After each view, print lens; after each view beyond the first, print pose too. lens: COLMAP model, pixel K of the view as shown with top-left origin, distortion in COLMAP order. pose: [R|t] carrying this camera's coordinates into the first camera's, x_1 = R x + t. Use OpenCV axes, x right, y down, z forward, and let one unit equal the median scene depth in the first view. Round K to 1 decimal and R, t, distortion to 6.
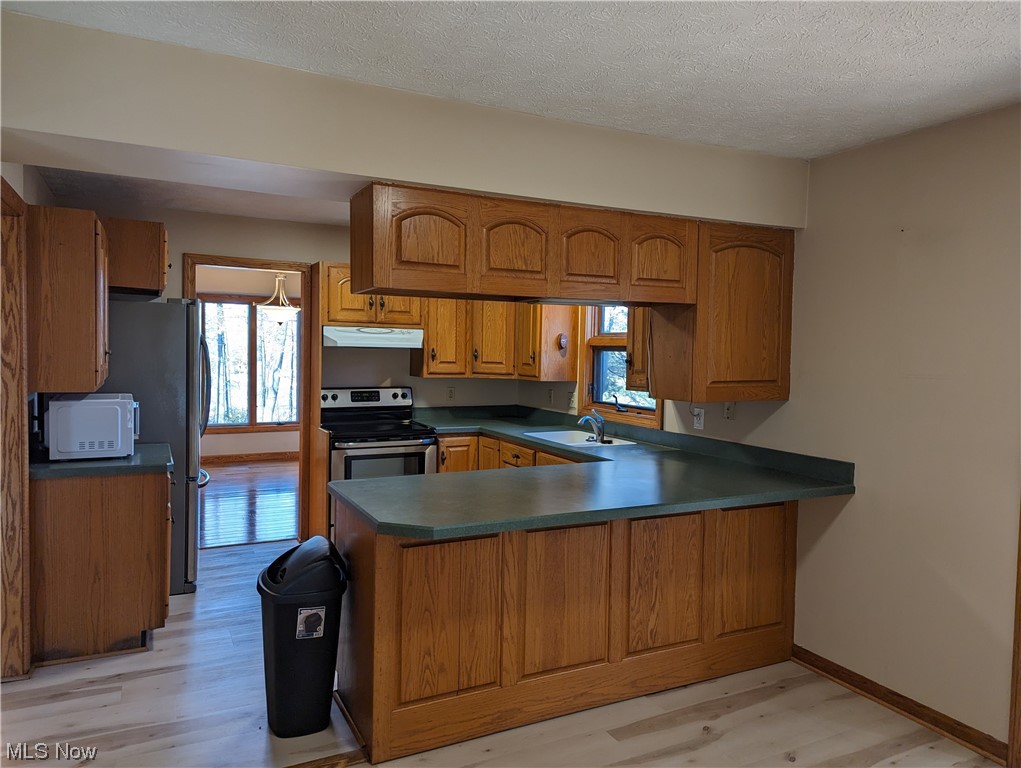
lens RADIAL K [[715.5, 0, 512.9], [0, 715.5, 380.4], [0, 0, 1]] dist [0.044236, -0.003595]
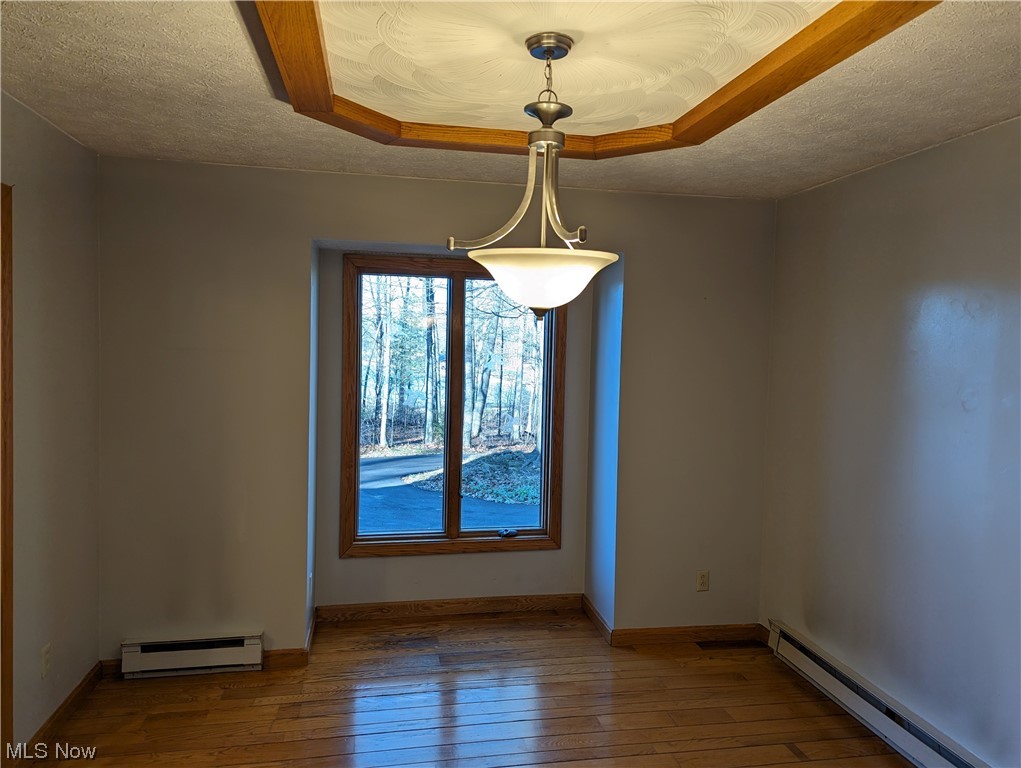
lens RADIAL K [[715.5, 0, 509.9], [0, 715.5, 384.0], [0, 0, 1]] dist [0.044236, -0.003595]
pose [[0.960546, 0.018167, -0.277528, -0.196384], [-0.015805, 0.999817, 0.010747, -0.041585], [0.277673, -0.005937, 0.960657, 0.559074]]
